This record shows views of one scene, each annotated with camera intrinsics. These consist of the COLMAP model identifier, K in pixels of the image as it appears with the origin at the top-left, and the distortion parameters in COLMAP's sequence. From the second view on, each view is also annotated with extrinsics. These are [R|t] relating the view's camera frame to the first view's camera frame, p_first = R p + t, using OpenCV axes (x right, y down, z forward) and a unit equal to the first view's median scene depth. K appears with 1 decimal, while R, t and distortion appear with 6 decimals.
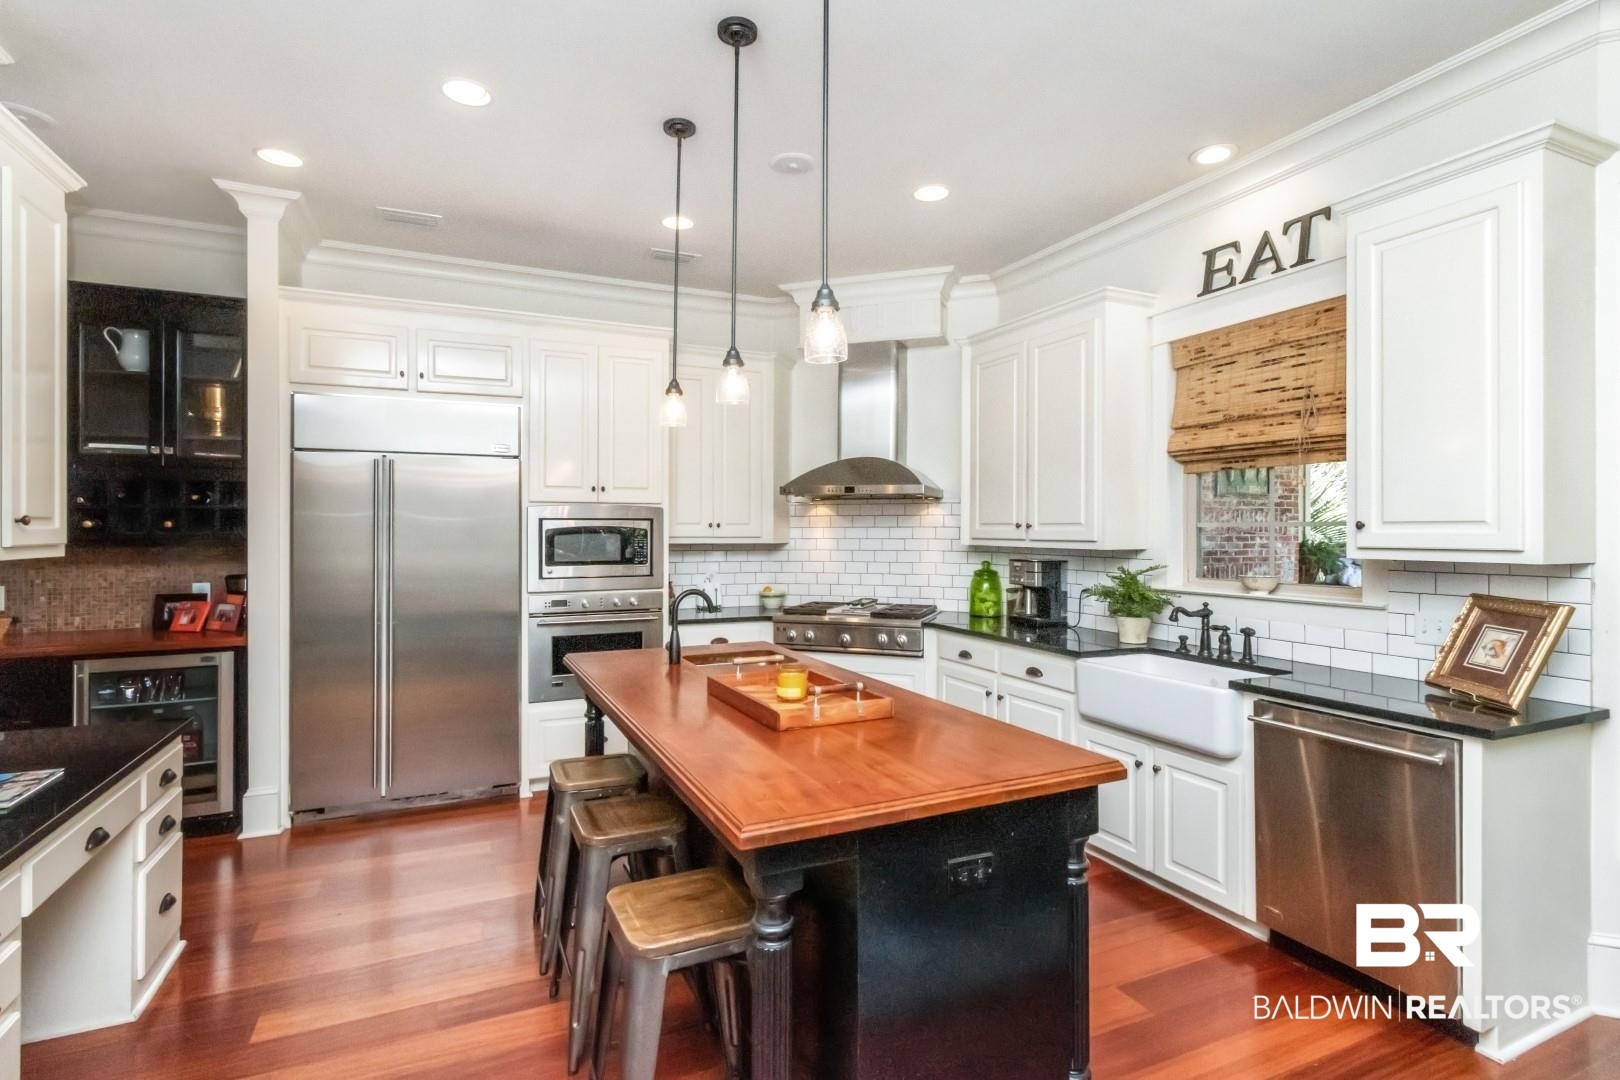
lens RADIAL K [[773.2, 0, 793.6], [0, 773.2, 532.7], [0, 0, 1]] dist [-0.000483, 0.001503]
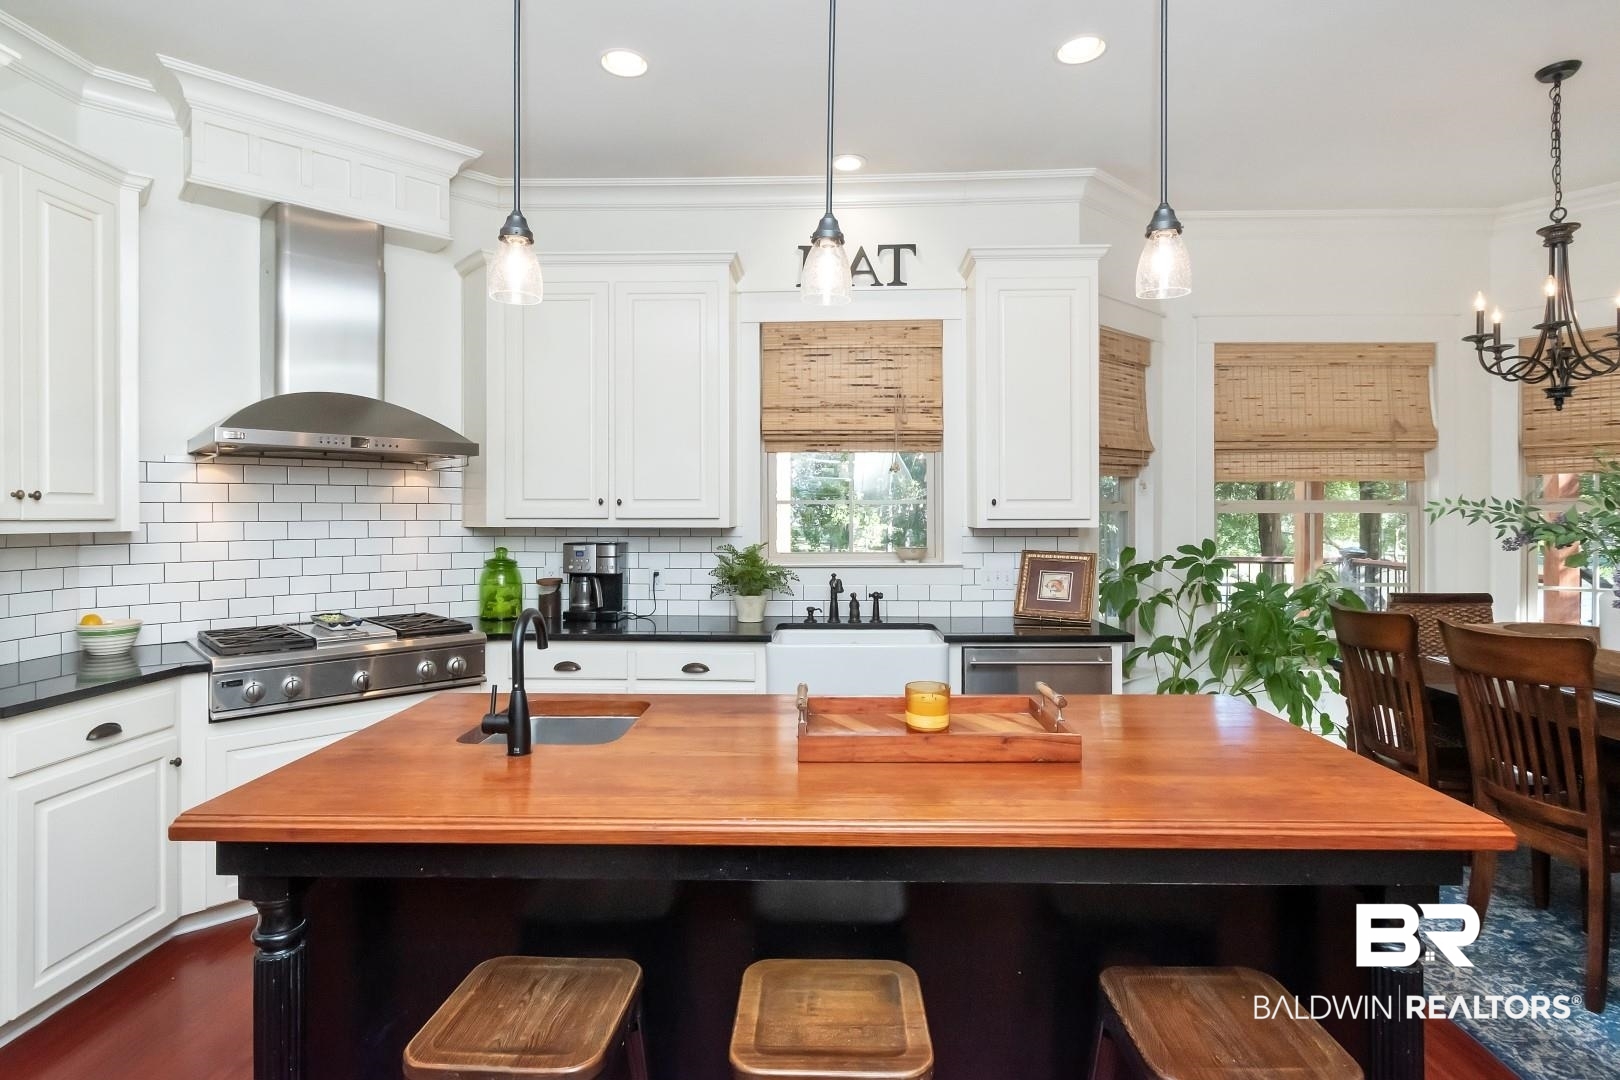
lens RADIAL K [[824.2, 0, 803.7], [0, 824.2, 514.3], [0, 0, 1]] dist [-0.001392, 0.001521]
pose [[0.449477, -0.003131, 0.893287, -0.502035], [0.005293, 0.999986, 0.000841, 0.005921], [-0.893276, 0.004350, 0.449487, 0.507770]]
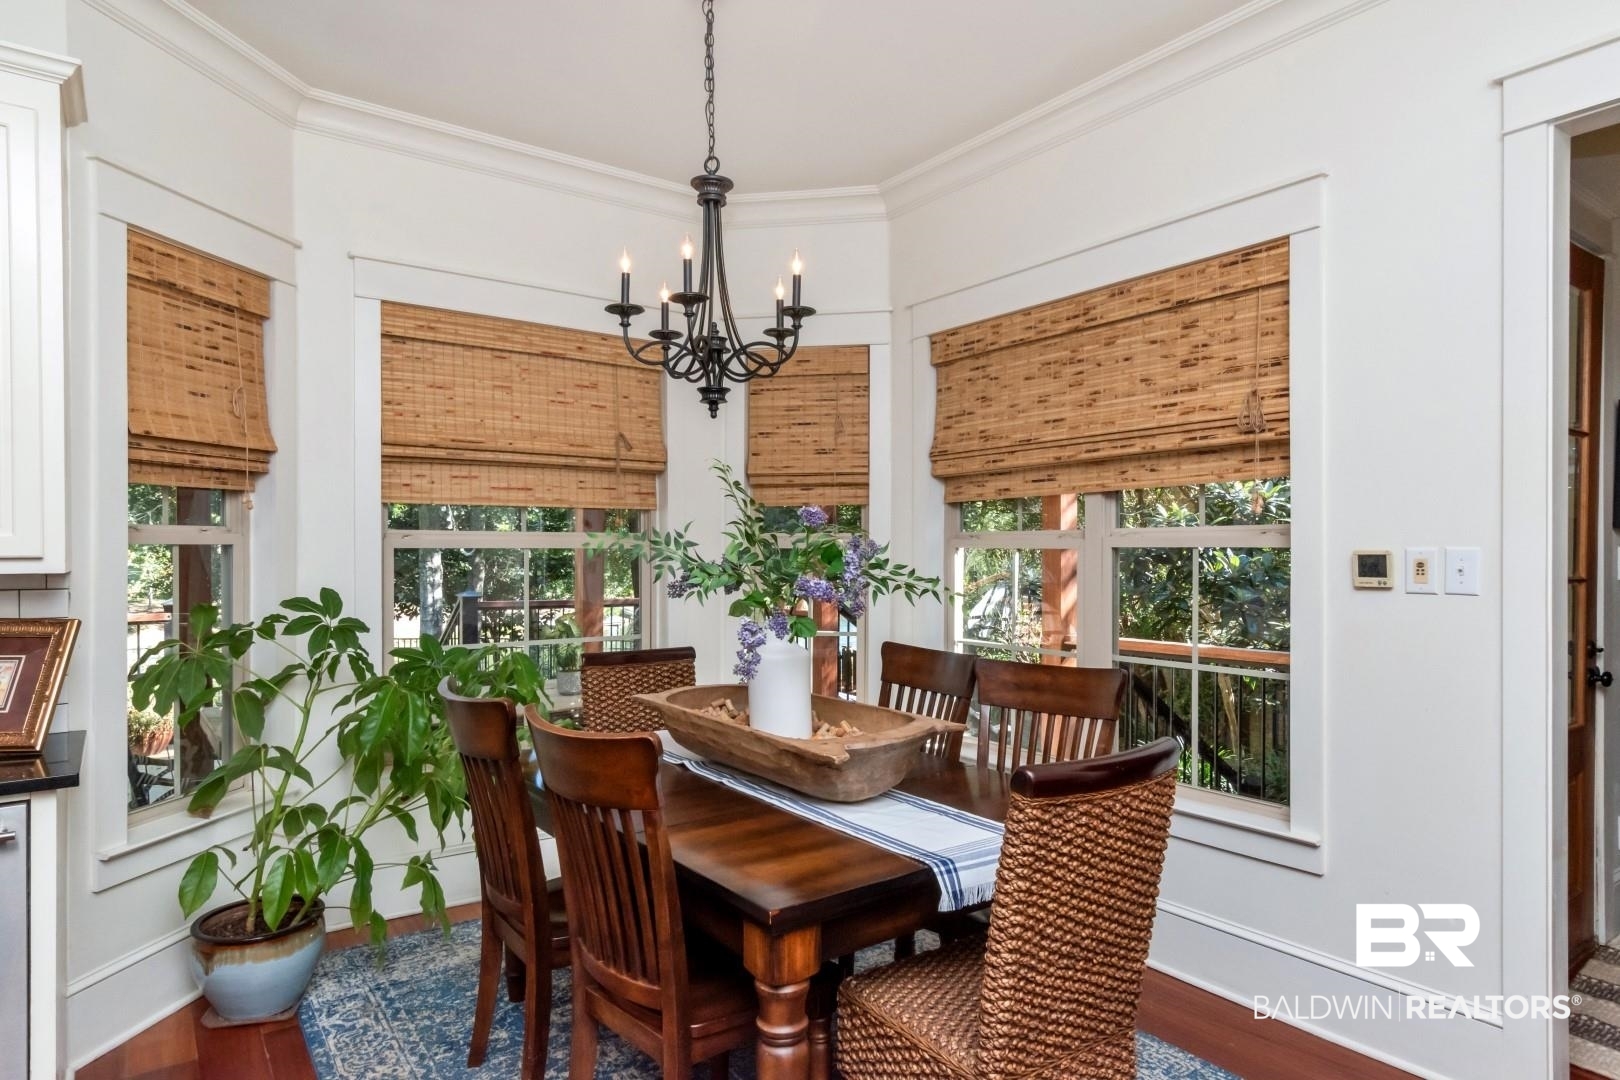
lens RADIAL K [[947.4, 0, 811.8], [0, 947.4, 551.2], [0, 0, 1]] dist [-0.004390, 0.001638]
pose [[-0.198293, -0.002750, 0.980139, -0.148291], [0.001277, 0.999994, 0.003064, 0.009080], [-0.980142, 0.001859, -0.198289, 0.262313]]
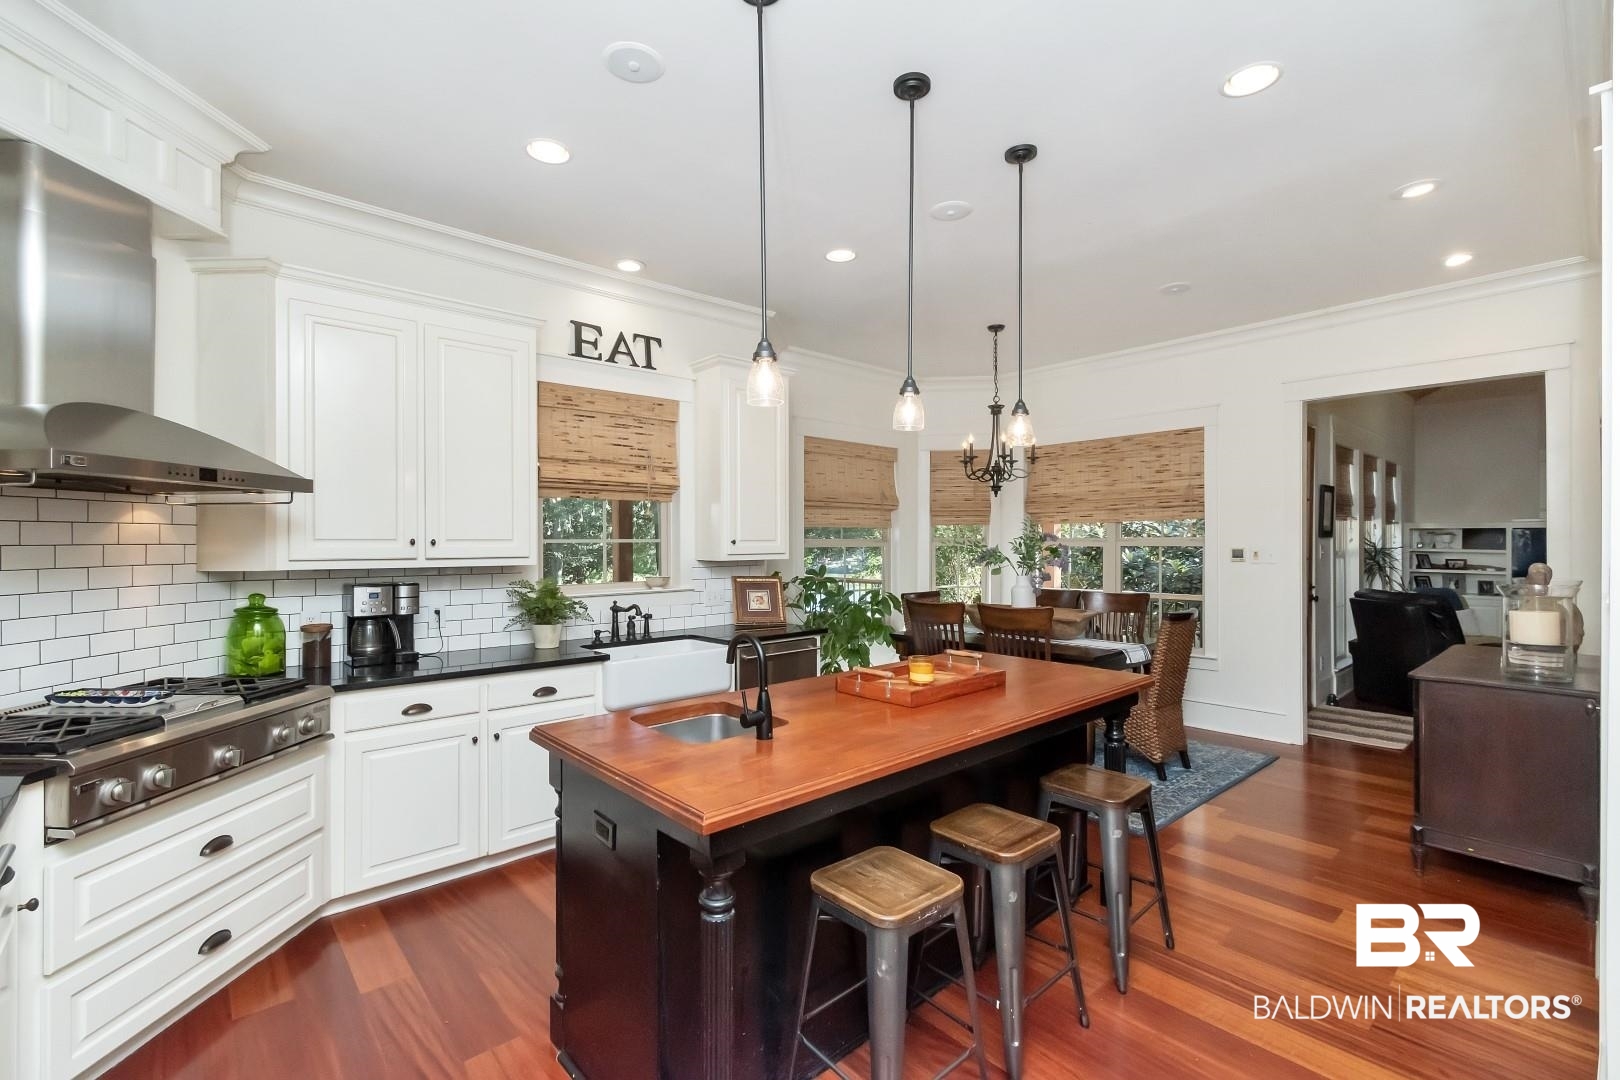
lens RADIAL K [[730.7, 0, 794.7], [0, 730.7, 539.9], [0, 0, 1]] dist [0.001879, -0.000524]
pose [[-0.294513, -0.003066, 0.955643, -0.720065], [0.004026, 0.999982, 0.004449, -0.016819], [-0.955639, 0.005157, -0.294495, 1.049213]]
